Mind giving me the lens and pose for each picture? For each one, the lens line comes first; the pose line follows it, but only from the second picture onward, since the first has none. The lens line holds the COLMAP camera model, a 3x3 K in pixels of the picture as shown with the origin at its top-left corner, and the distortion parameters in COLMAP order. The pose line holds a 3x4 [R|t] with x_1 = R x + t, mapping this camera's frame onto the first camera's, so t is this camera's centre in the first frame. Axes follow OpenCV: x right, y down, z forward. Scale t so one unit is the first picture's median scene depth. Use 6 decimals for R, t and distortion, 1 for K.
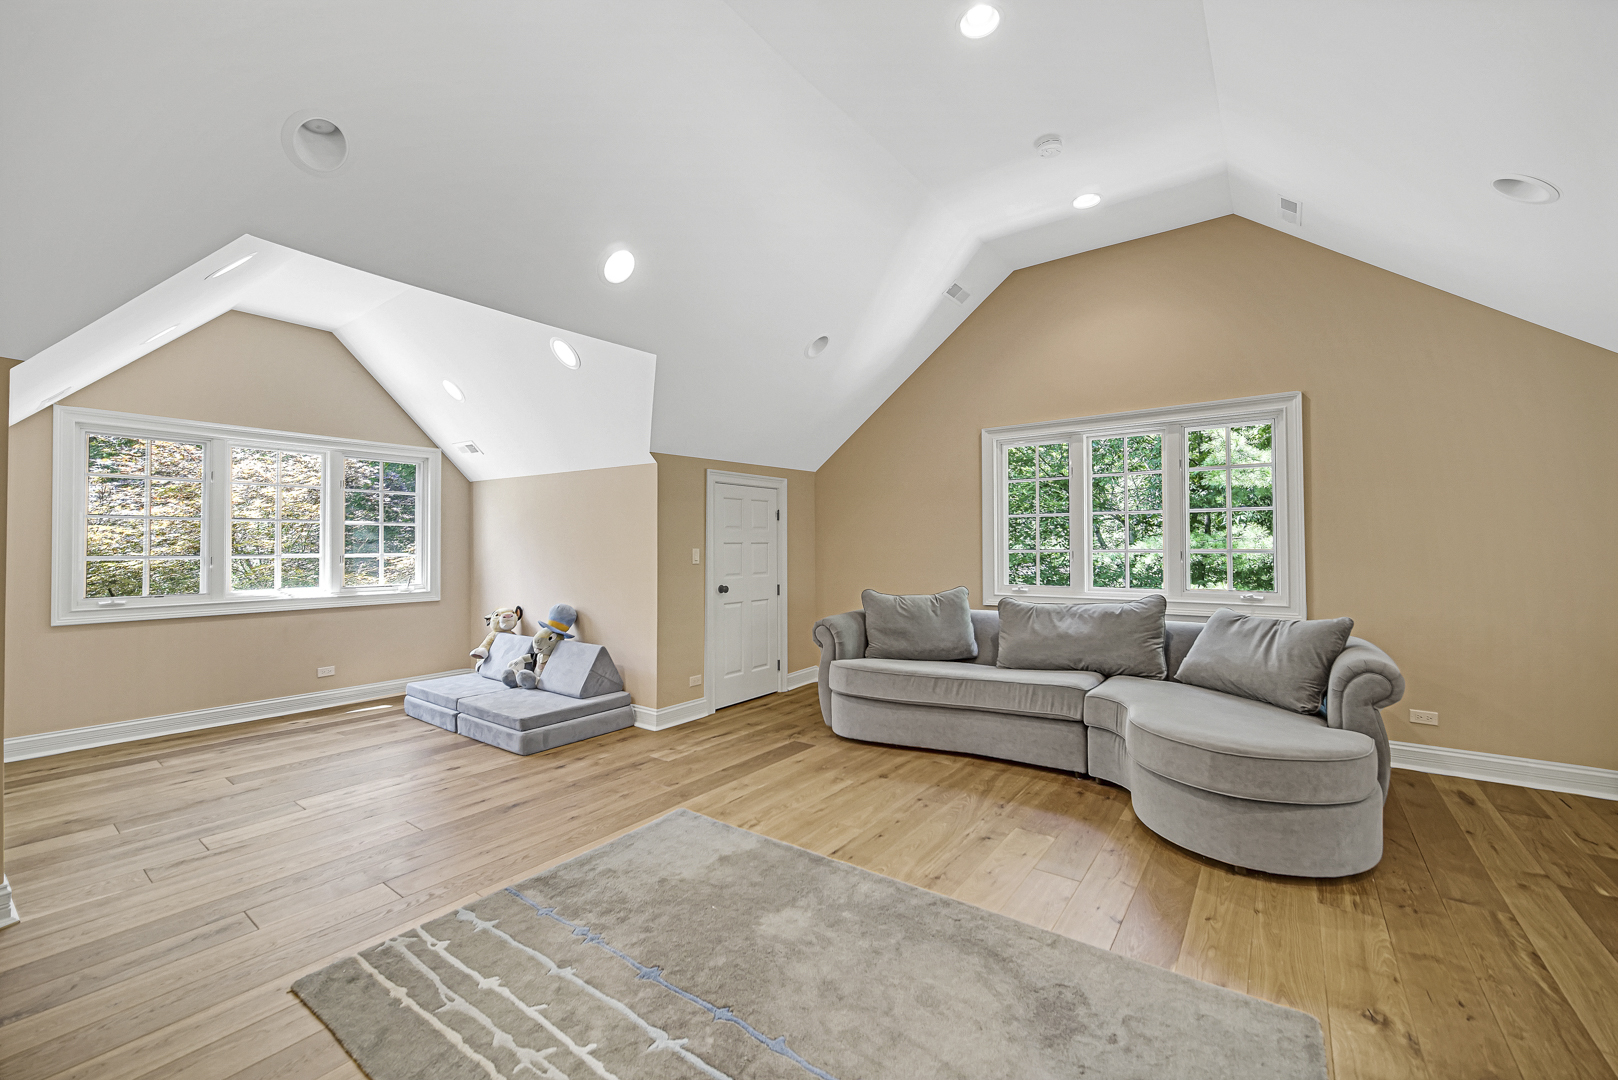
lens RADIAL K [[659.1, 0, 810.7], [0, 659.1, 537.0], [0, 0, 1]] dist [0.001405, 0.000247]
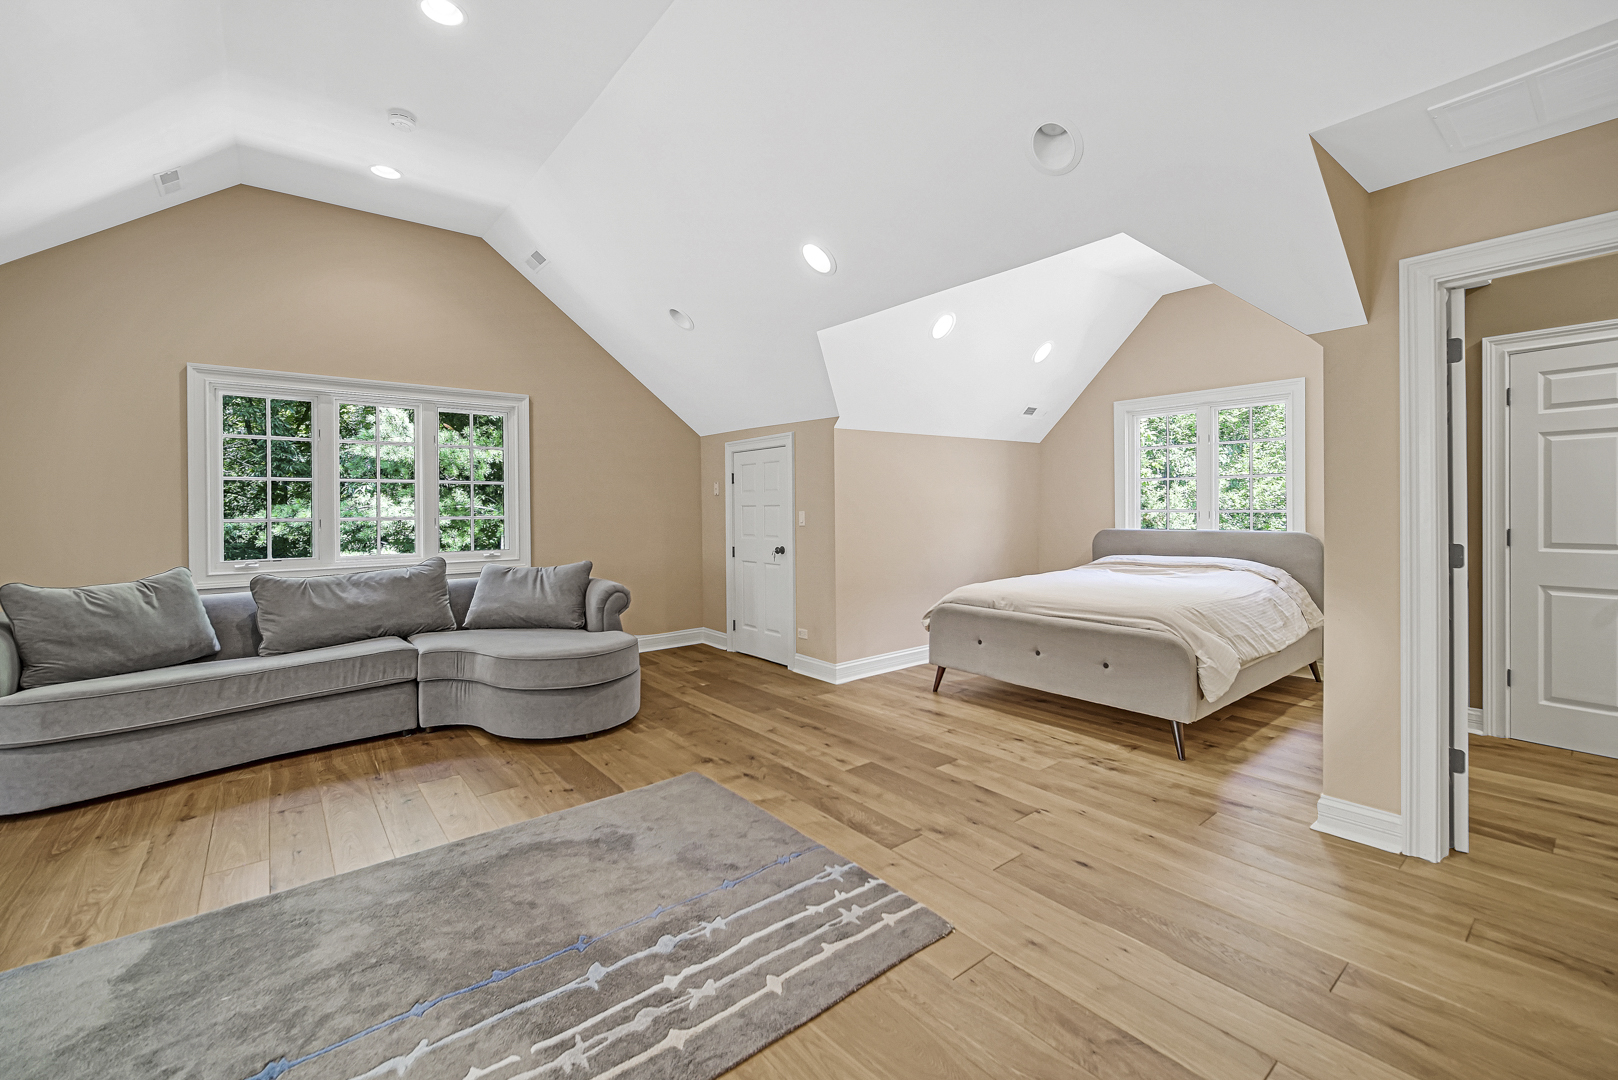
lens RADIAL K [[659.1, 0, 822.8], [0, 659.1, 513.9], [0, 0, 1]] dist [0.001405, 0.000247]
pose [[0.250910, -0.004612, 0.967999, -0.420664], [-0.005376, 0.999967, 0.006158, 0.005106], [-0.967996, -0.006749, 0.250877, 0.101290]]
